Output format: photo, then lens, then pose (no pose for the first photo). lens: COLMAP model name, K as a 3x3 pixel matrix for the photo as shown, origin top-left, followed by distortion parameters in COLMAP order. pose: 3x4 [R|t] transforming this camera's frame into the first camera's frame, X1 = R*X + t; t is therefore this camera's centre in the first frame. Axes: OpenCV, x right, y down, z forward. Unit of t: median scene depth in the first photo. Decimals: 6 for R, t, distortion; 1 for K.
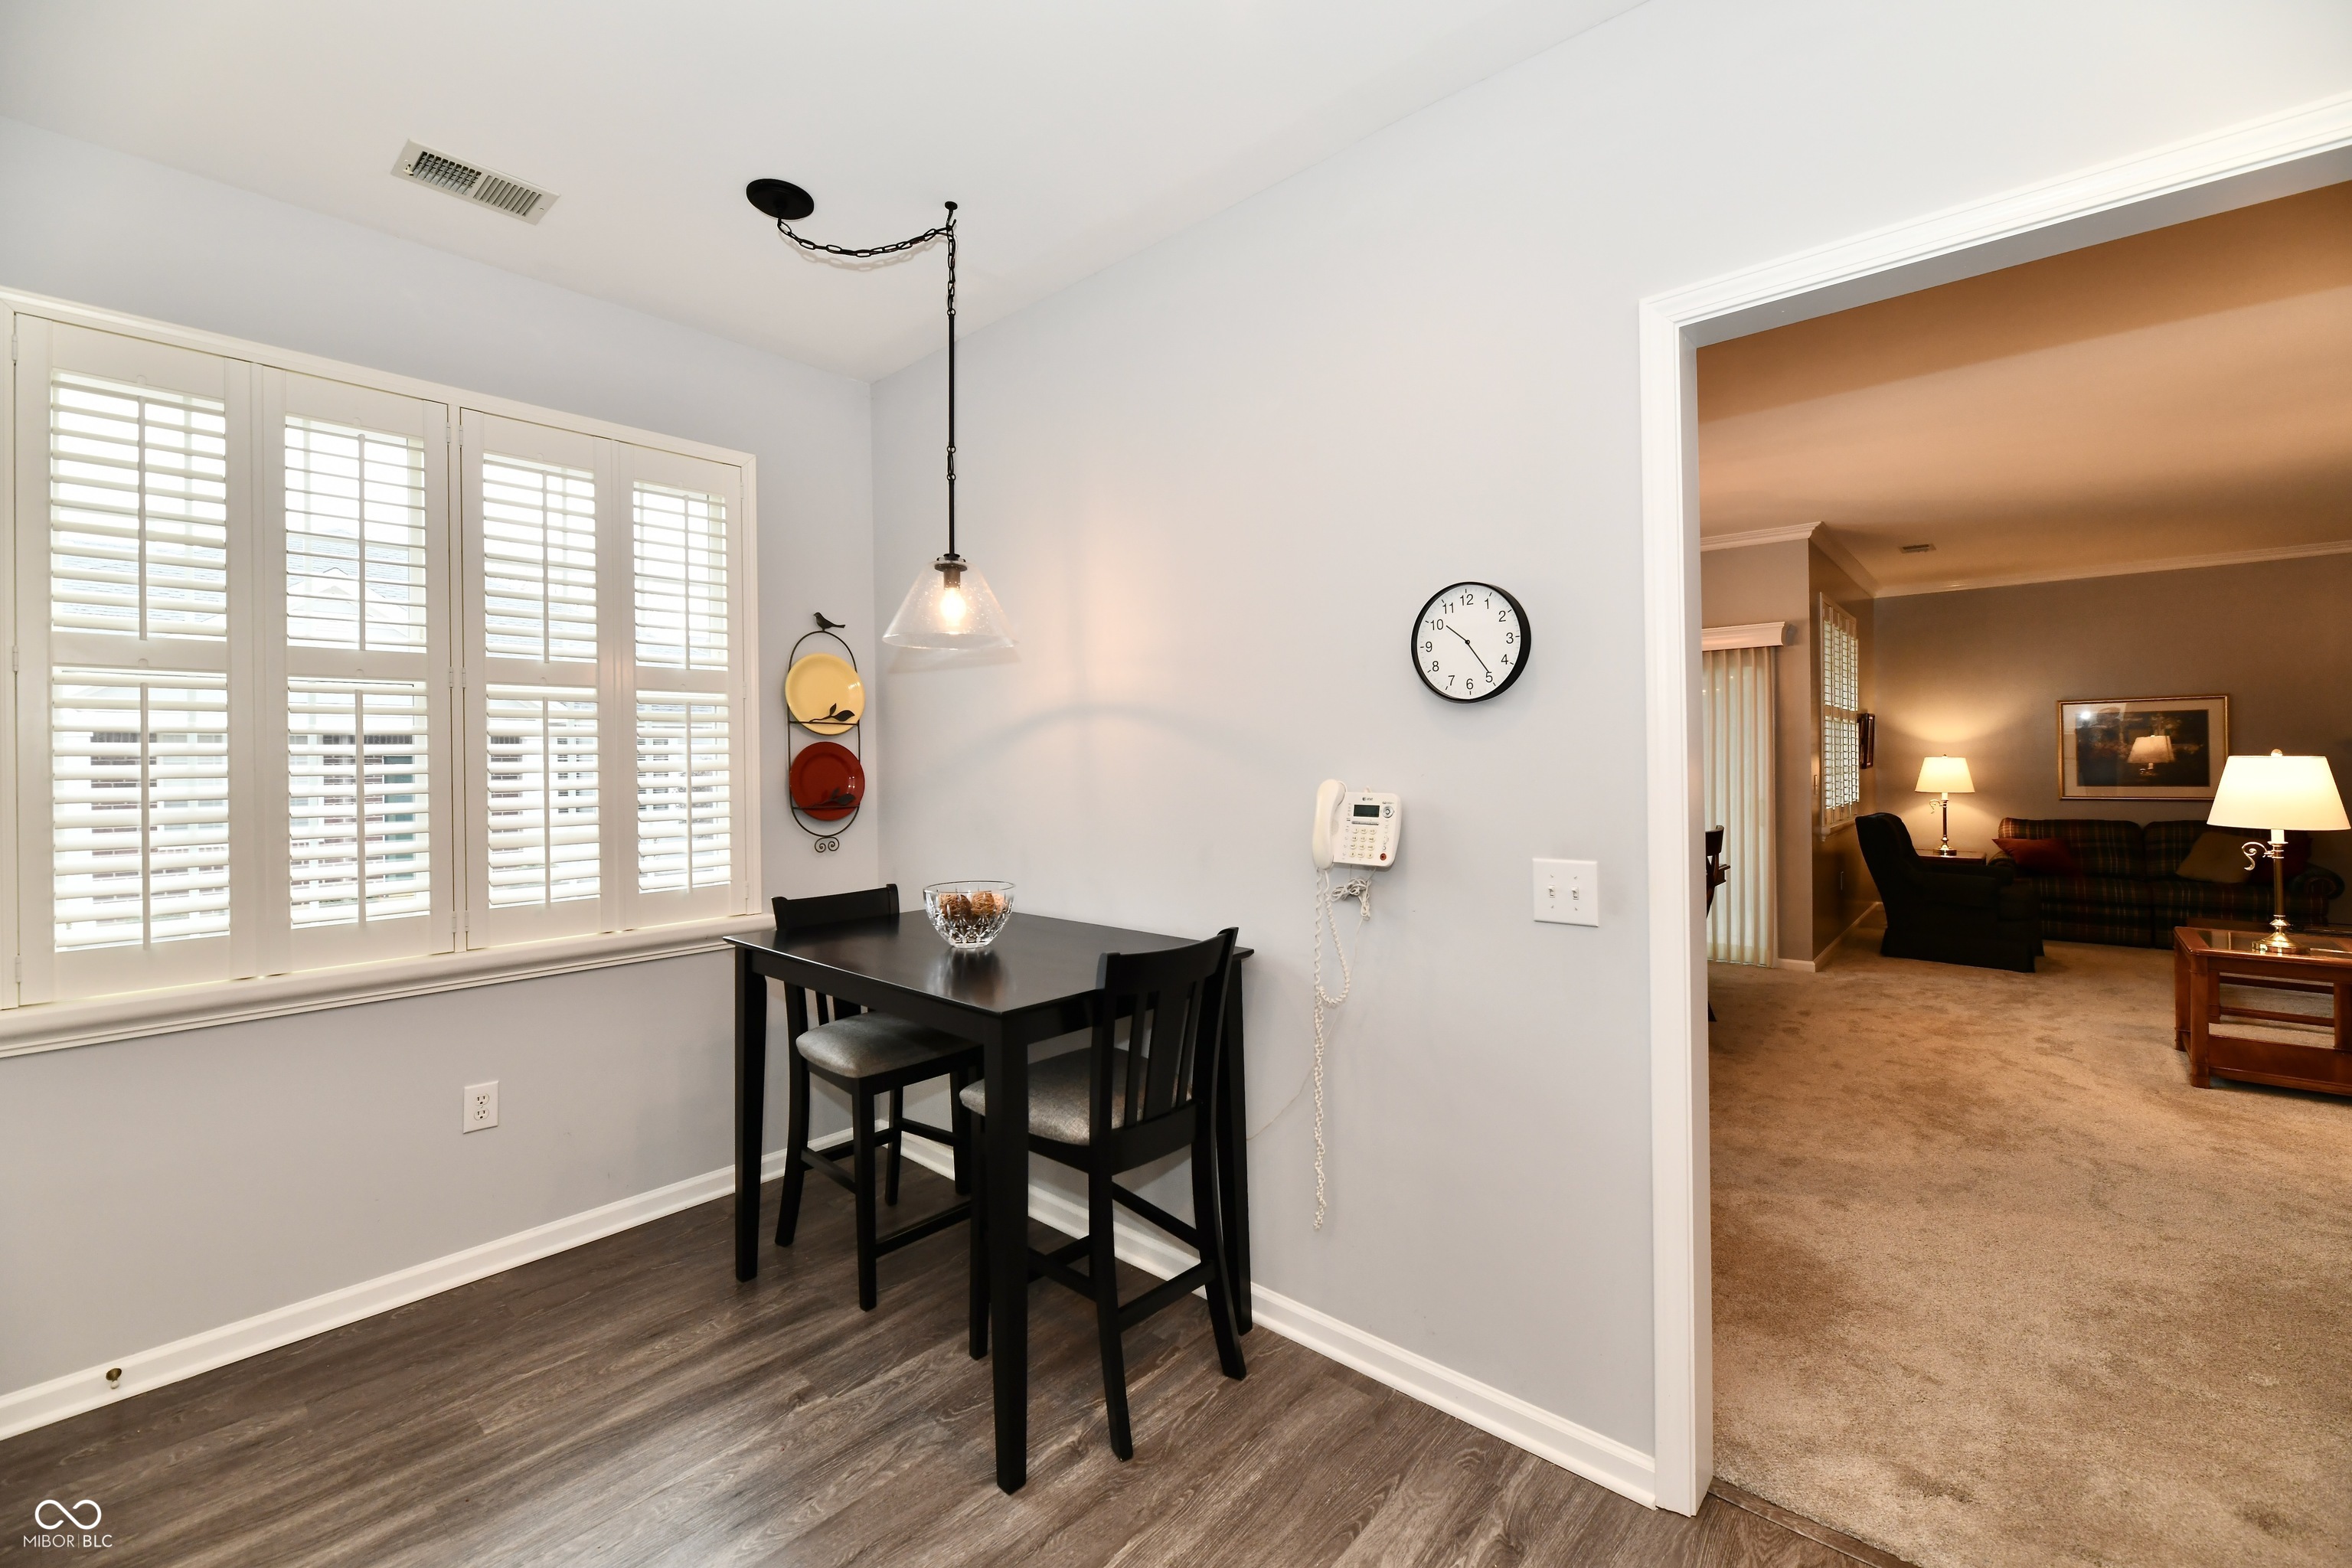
lens RADIAL K [[962.1, 0, 1190.5], [0, 962.1, 758.4], [0, 0, 1]] dist [0.000386, -0.003666]
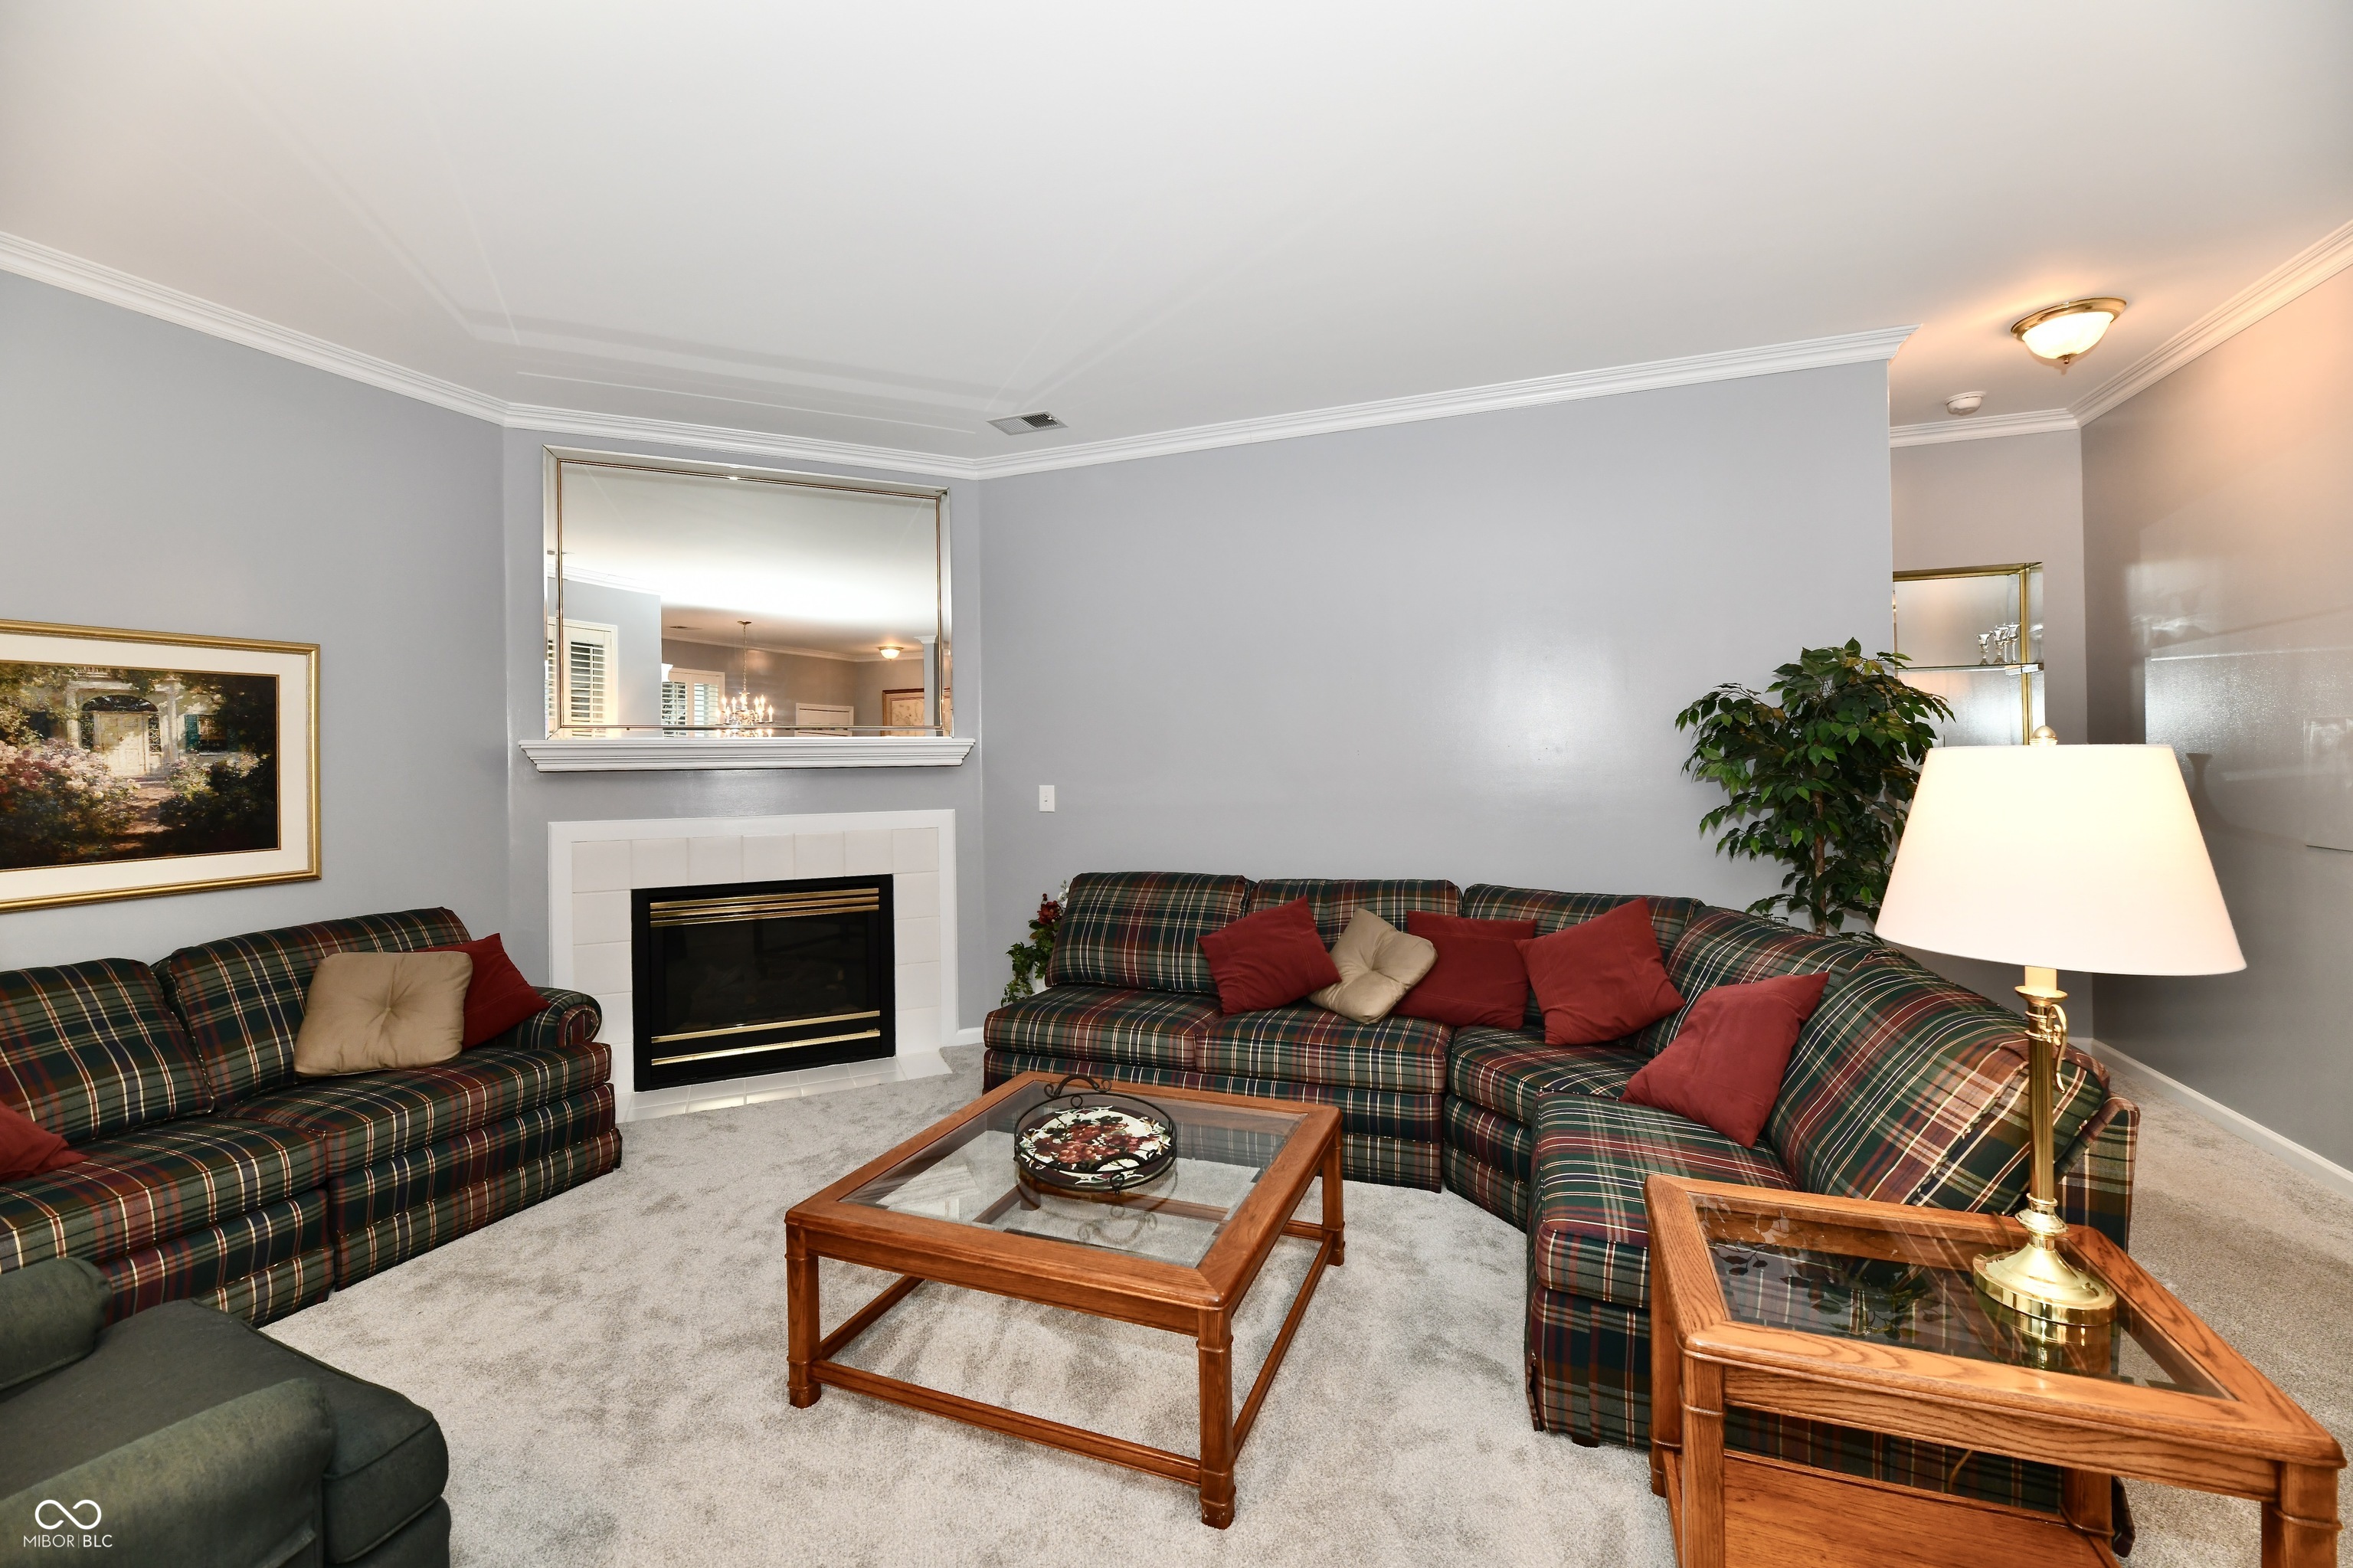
lens RADIAL K [[962.5, 0, 1191.0], [0, 962.5, 758.4], [0, 0, 1]] dist [0.000386, -0.003666]
pose [[-0.372141, 0.014133, 0.928068, 0.514613], [0.013030, 0.999865, -0.010002, -0.002718], [-0.928085, 0.008370, -0.372275, 0.804428]]
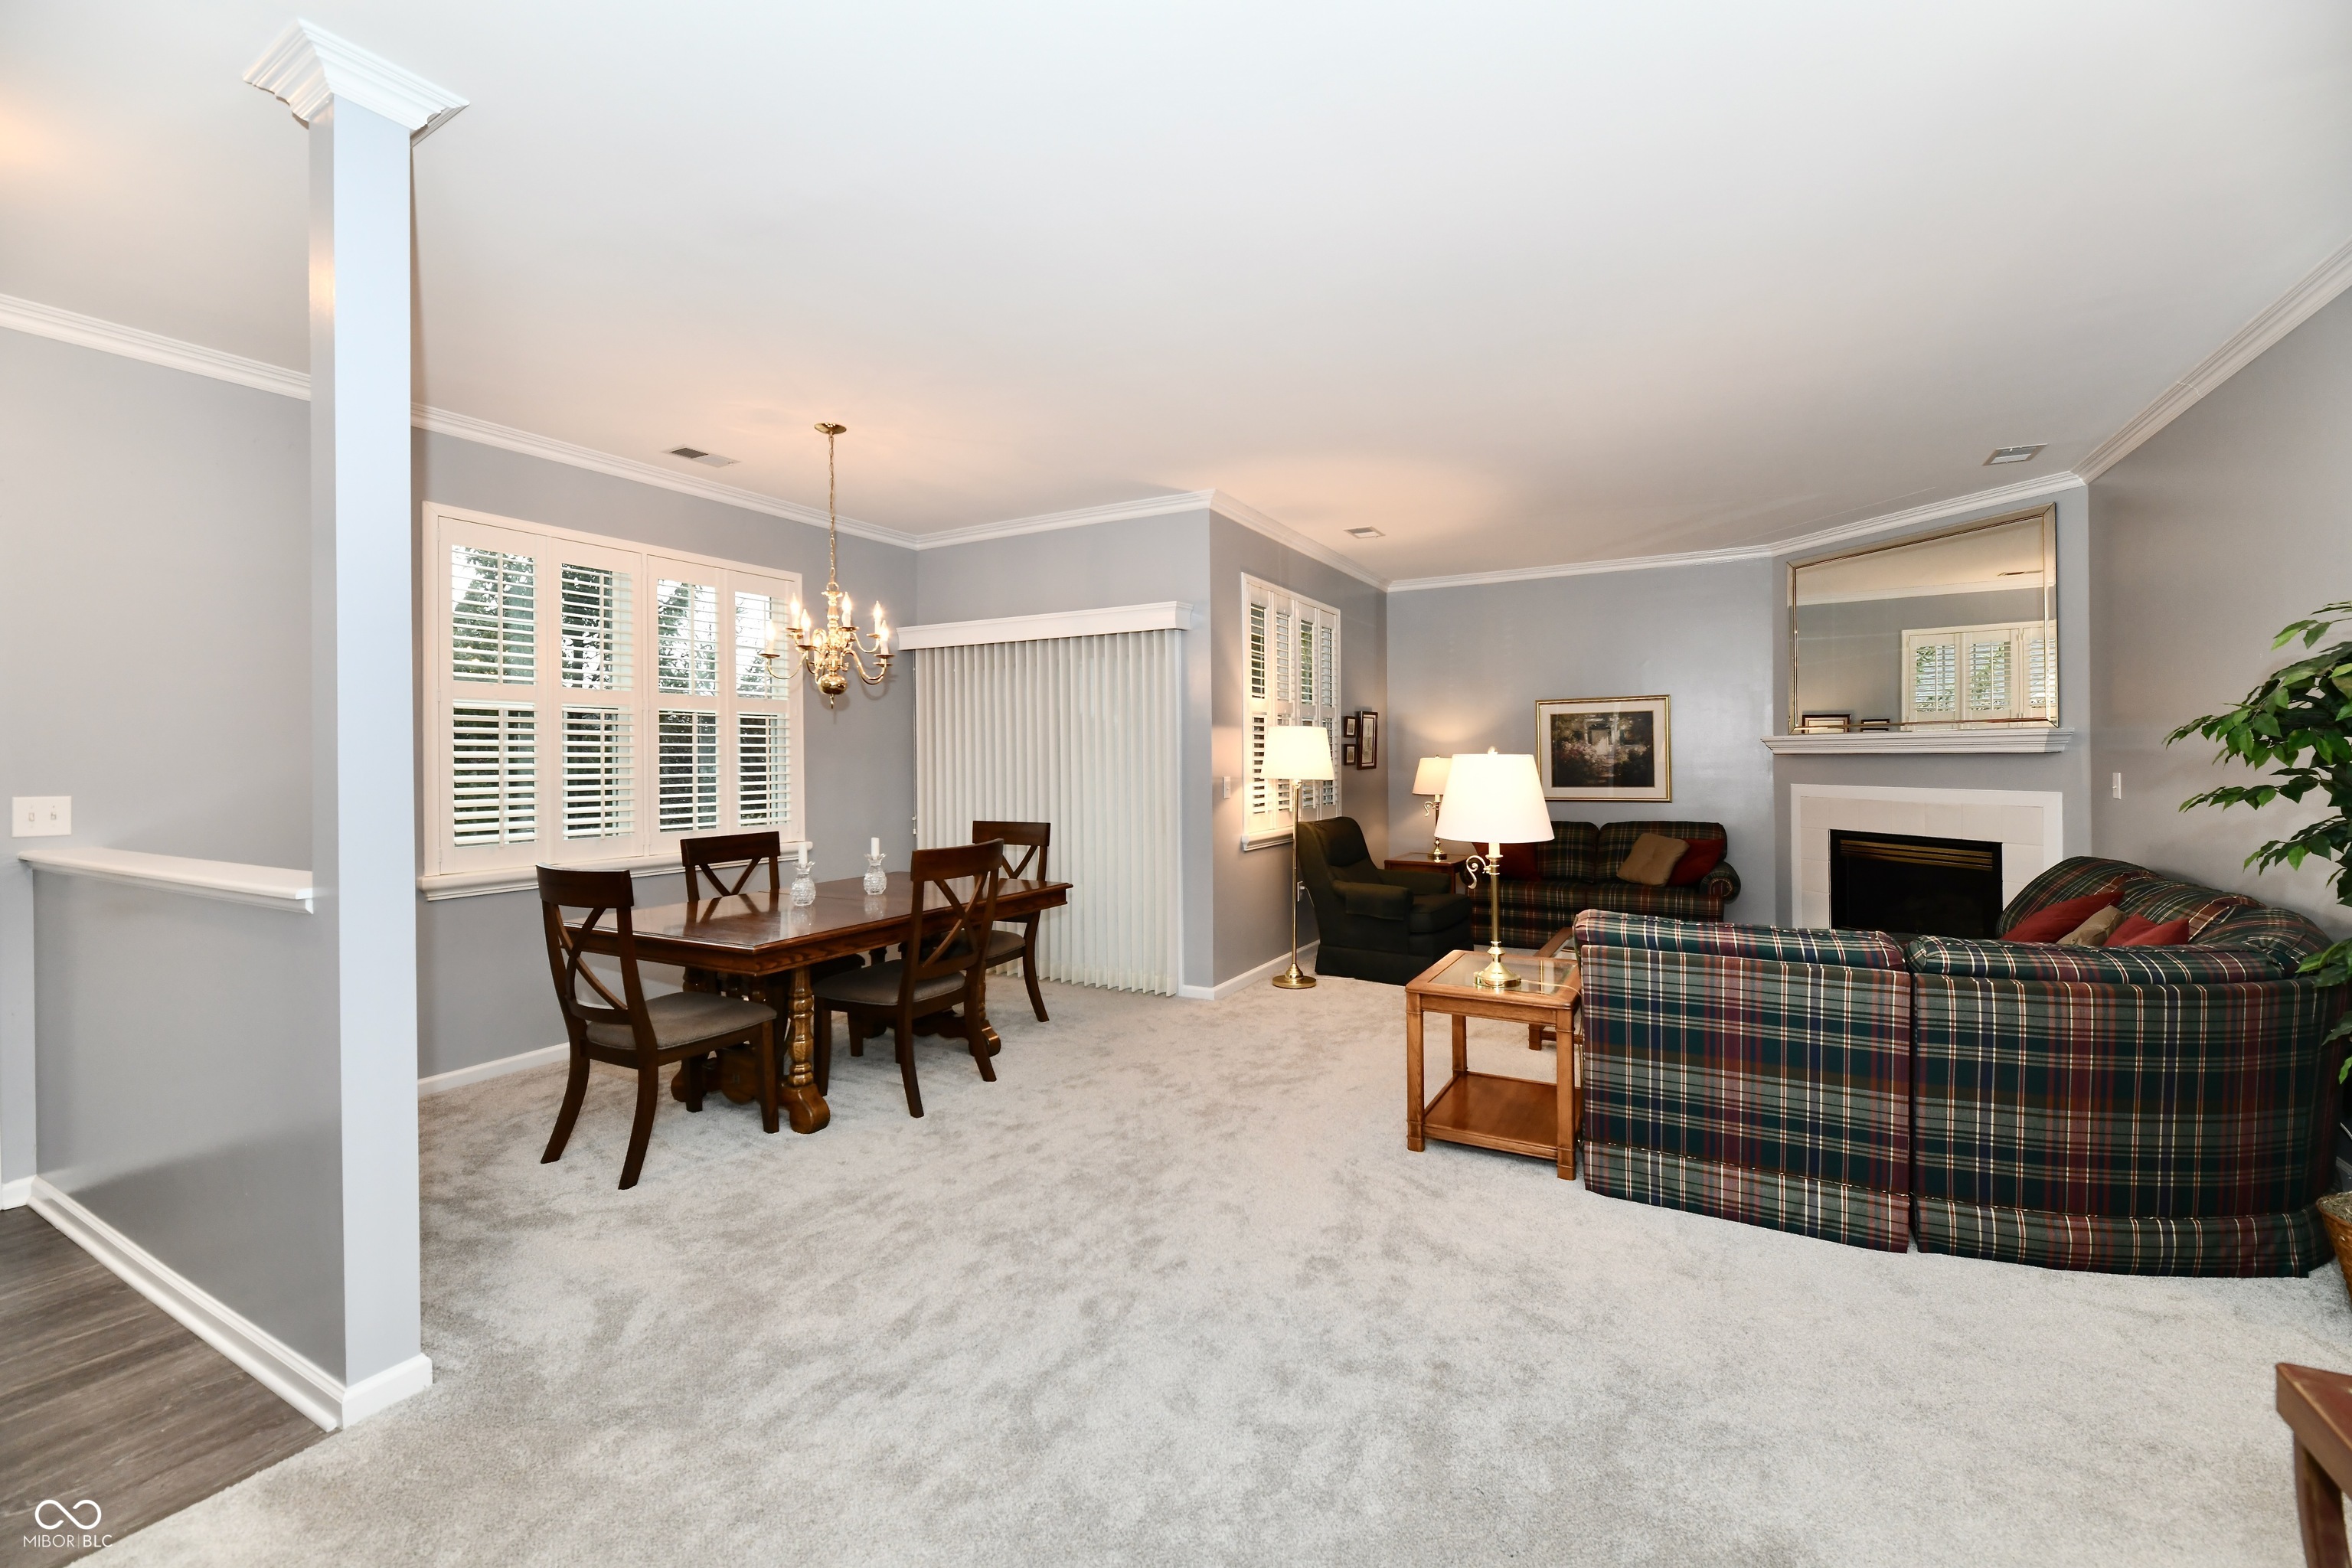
lens RADIAL K [[962.1, 0, 1190.5], [0, 962.1, 758.4], [0, 0, 1]] dist [0.000386, -0.003666]
pose [[0.977126, 0.003615, 0.212632, 0.391507], [-0.003593, 0.999993, -0.000492, 0.001485], [-0.212633, -0.000283, 0.977132, 0.126353]]
